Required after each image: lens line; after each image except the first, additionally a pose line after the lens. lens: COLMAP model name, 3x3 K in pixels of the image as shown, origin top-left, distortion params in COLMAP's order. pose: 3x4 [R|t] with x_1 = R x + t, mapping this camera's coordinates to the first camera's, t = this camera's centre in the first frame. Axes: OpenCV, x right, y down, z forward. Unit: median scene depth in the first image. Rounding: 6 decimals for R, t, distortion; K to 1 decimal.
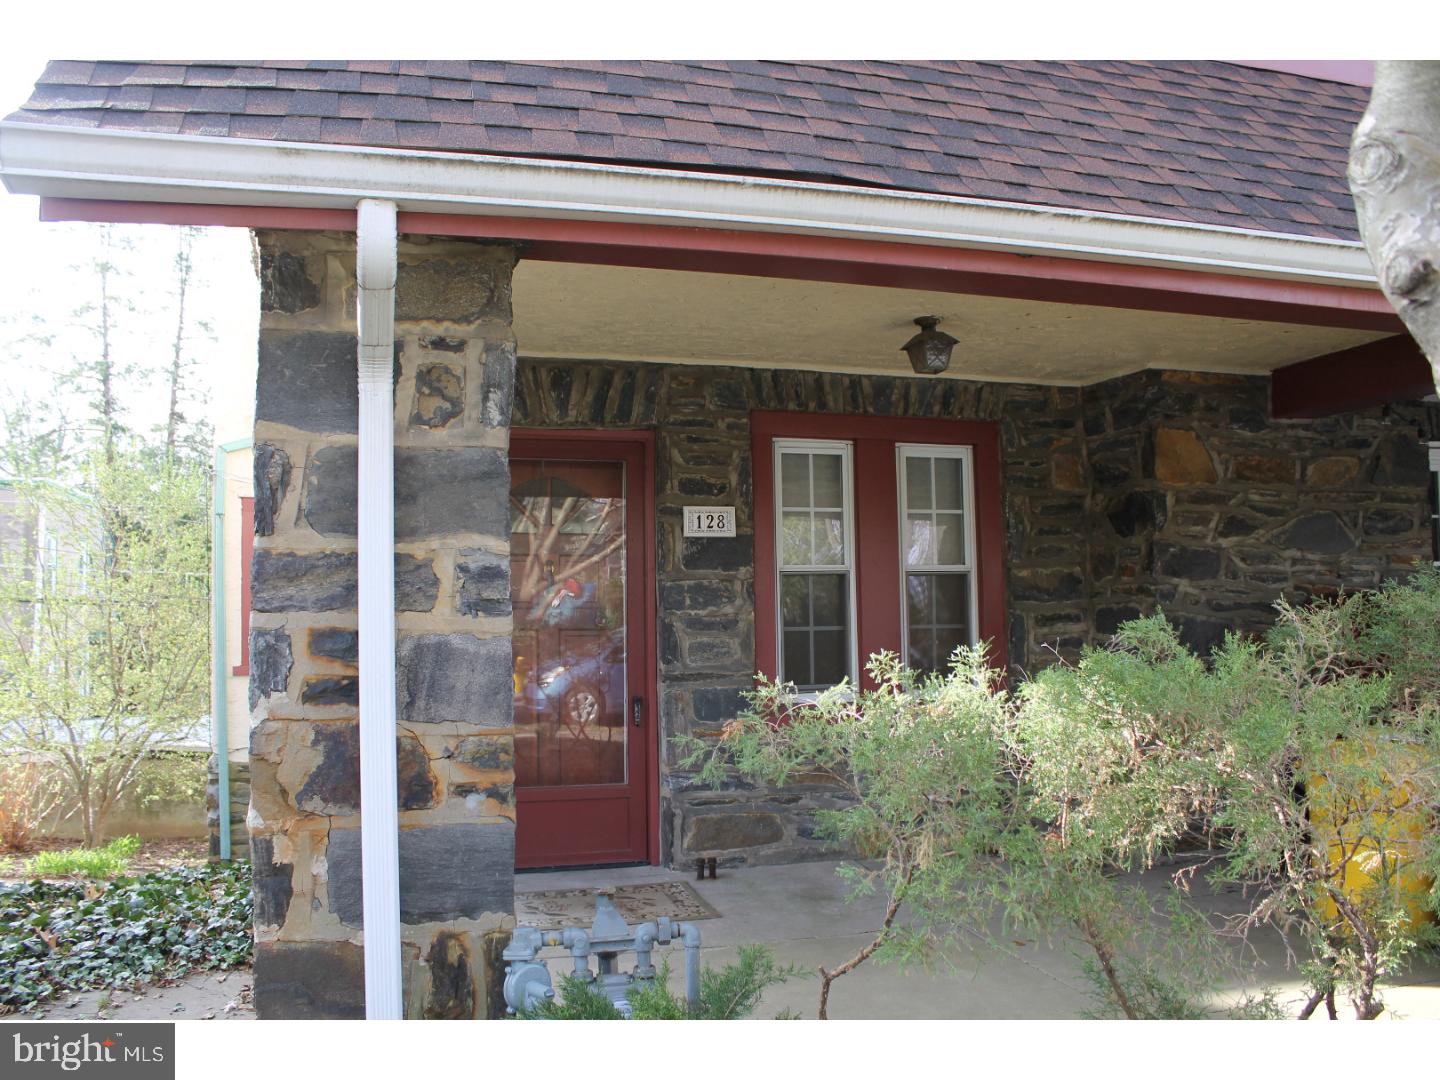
lens RADIAL K [[1210.5, 0, 726.0], [0, 1210.5, 550.3], [0, 0, 1]] dist [-0.169033, 0.151693]
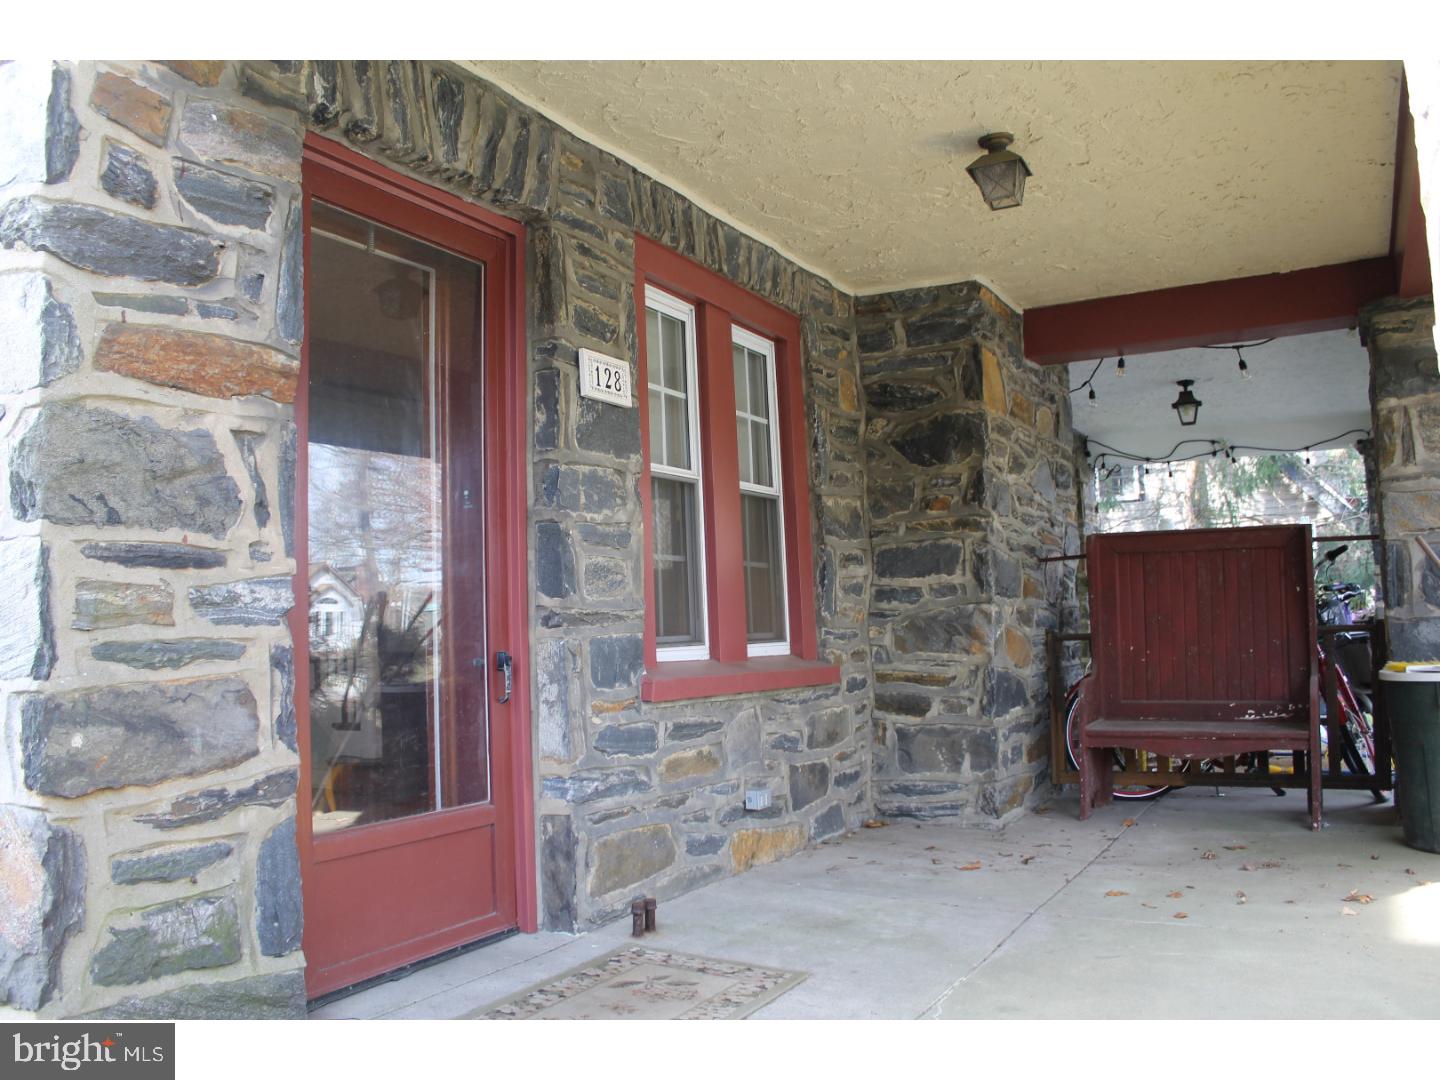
lens RADIAL K [[1210.5, 0, 726.0], [0, 1210.5, 550.3], [0, 0, 1]] dist [-0.169033, 0.151693]
pose [[0.699492, 0.037435, 0.713659, -0.424945], [-0.010571, 0.999060, -0.042045, 0.094503], [-0.714562, 0.021866, 0.699230, 0.504325]]
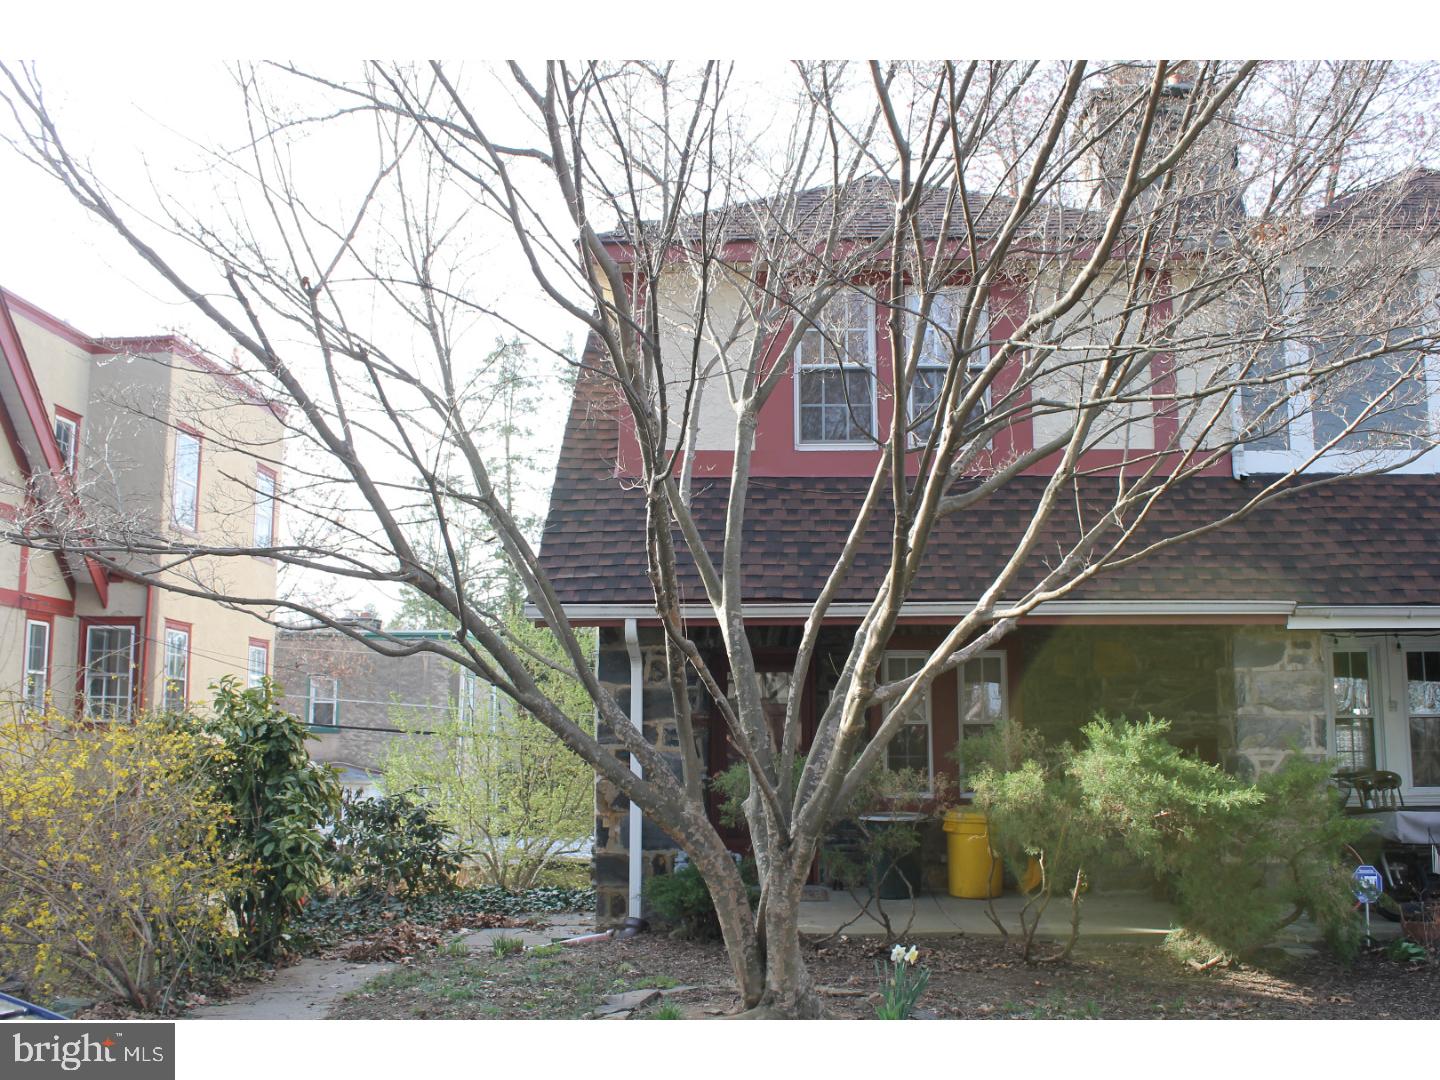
lens RADIAL K [[1485.4, 0, 720.0], [0, 1485.4, 540.0], [0, 0, 1]] dist [-0.175519, 0.001261]
pose [[0.943520, -0.034590, -0.329504, 0.560808], [0.004517, 0.995786, -0.091600, -0.057773], [0.331284, 0.084938, 0.939700, -1.206694]]
